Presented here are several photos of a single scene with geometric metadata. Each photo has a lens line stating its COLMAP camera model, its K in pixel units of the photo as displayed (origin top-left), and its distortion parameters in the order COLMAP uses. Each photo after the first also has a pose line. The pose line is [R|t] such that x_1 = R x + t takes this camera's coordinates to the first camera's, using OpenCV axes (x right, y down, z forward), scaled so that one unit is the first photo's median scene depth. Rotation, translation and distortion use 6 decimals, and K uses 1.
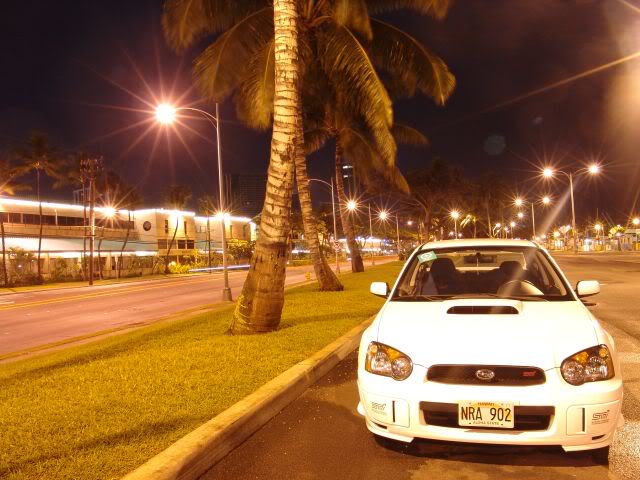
lens RADIAL K [[555.6, 0, 320.0], [0, 555.6, 240.0], [0, 0, 1]] dist [-0.047998, 0.002950]
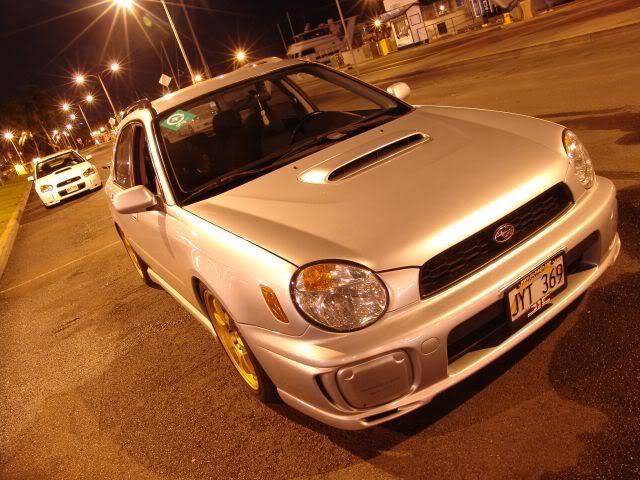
lens RADIAL K [[546.1, 0, 320.0], [0, 546.1, 240.0], [0, 0, 1]] dist [-0.157284, 0.164995]
pose [[0.683071, -0.405769, 0.607261, -0.550860], [0.277959, 0.913324, 0.297620, -0.023422], [-0.675391, -0.034502, 0.736653, -1.758592]]
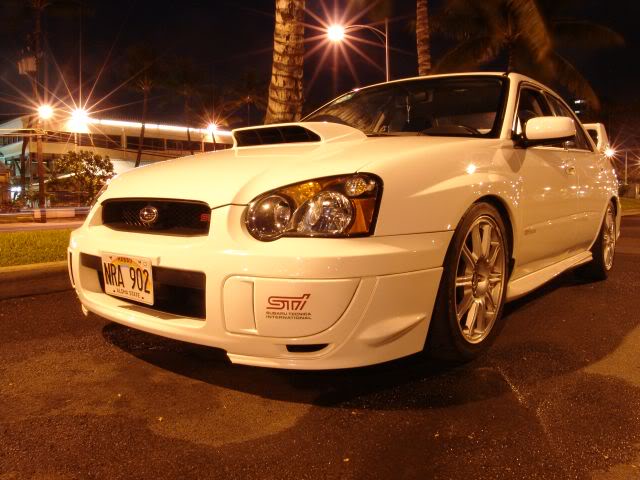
lens RADIAL K [[546.1, 0, 320.0], [0, 546.1, 240.0], [0, 0, 1]] dist [-0.157284, 0.164995]
pose [[0.913477, 0.064278, -0.401780, 0.324220], [-0.020846, 0.993540, 0.111554, 0.094313], [0.406355, -0.093526, 0.908916, 0.257390]]
